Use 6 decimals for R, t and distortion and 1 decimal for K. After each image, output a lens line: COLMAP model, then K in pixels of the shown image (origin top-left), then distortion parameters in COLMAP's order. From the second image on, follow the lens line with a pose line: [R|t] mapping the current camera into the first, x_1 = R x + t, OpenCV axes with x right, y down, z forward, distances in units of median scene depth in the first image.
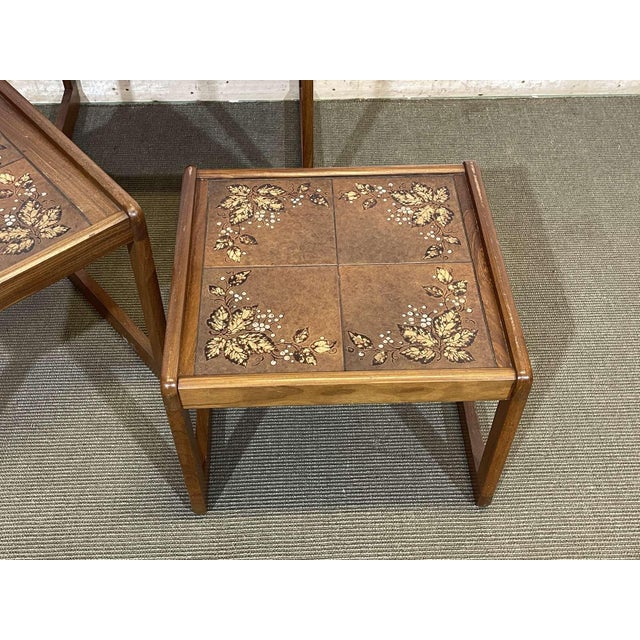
lens RADIAL K [[806.2, 0, 320.0], [0, 806.2, 320.0], [0, 0, 1]] dist [0.144232, -0.404398]
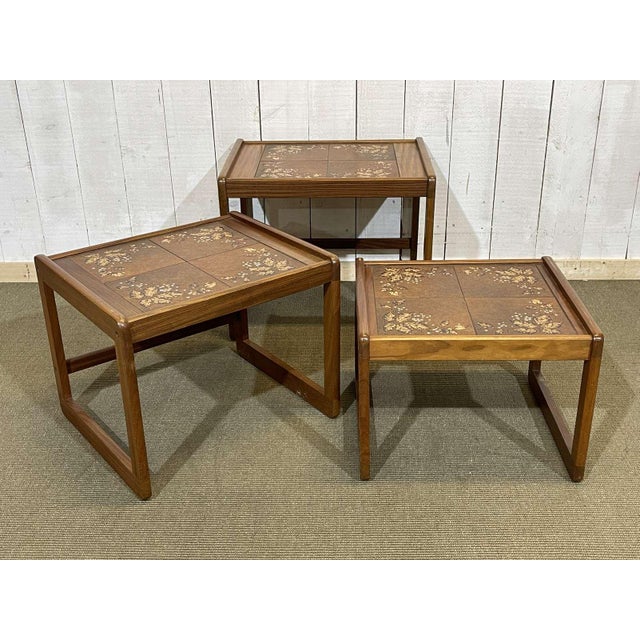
lens RADIAL K [[806.2, 0, 320.0], [0, 806.2, 320.0], [0, 0, 1]] dist [0.144232, -0.404398]
pose [[0.997977, 0.007071, -0.063178, -0.148295], [-0.032351, 0.911987, -0.408942, 0.589854], [0.054726, 0.410159, 0.910371, -0.370870]]
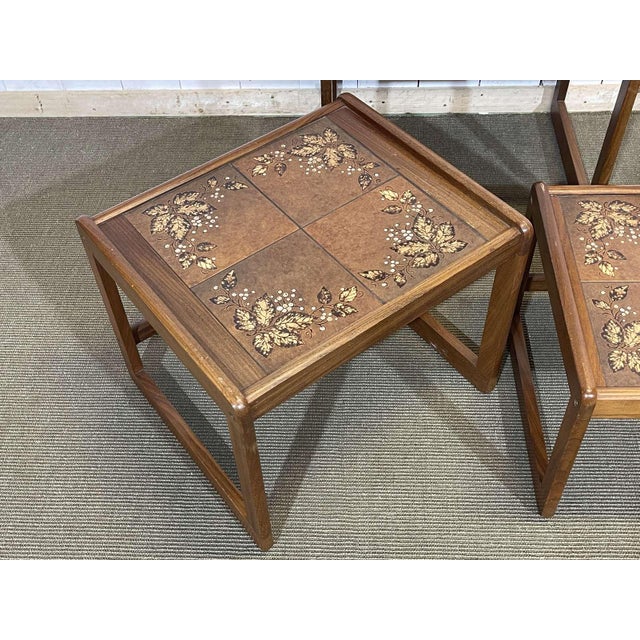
lens RADIAL K [[806.2, 0, 320.0], [0, 806.2, 320.0], [0, 0, 1]] dist [0.144232, -0.404398]
pose [[0.997648, 0.024802, -0.063901, -0.402521], [-0.024686, 0.999692, 0.002611, -0.009951], [0.063946, -0.001027, 0.997953, -0.064541]]
